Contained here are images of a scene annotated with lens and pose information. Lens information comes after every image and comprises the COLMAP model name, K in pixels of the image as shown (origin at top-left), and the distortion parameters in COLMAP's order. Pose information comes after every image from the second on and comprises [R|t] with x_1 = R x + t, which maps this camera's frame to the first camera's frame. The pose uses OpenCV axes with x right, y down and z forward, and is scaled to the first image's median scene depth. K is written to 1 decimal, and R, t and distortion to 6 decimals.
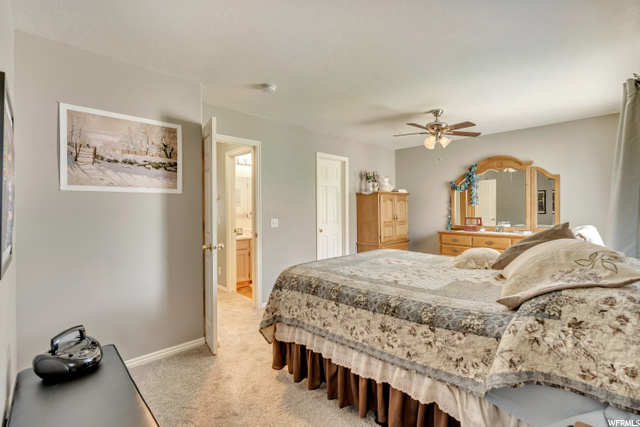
lens RADIAL K [[293.4, 0, 319.0], [0, 293.4, 211.1], [0, 0, 1]] dist [-0.002430, 0.002198]
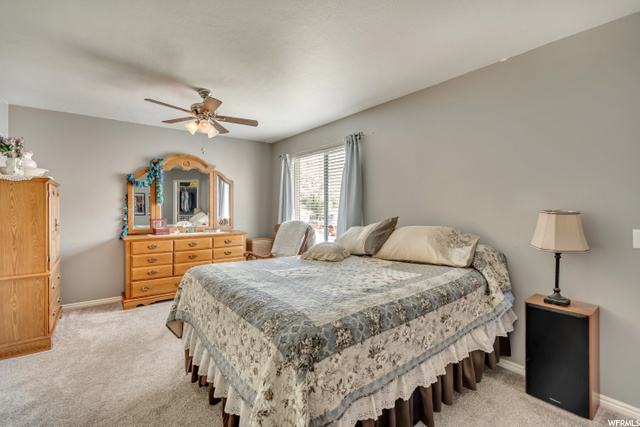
lens RADIAL K [[293.4, 0, 319.4], [0, 293.4, 210.8], [0, 0, 1]] dist [-0.002430, 0.002198]
pose [[0.110103, -0.003365, 0.993914, -0.671016], [0.008177, 0.999963, 0.002480, -0.002437], [-0.993887, 0.007854, 0.110126, 0.995678]]
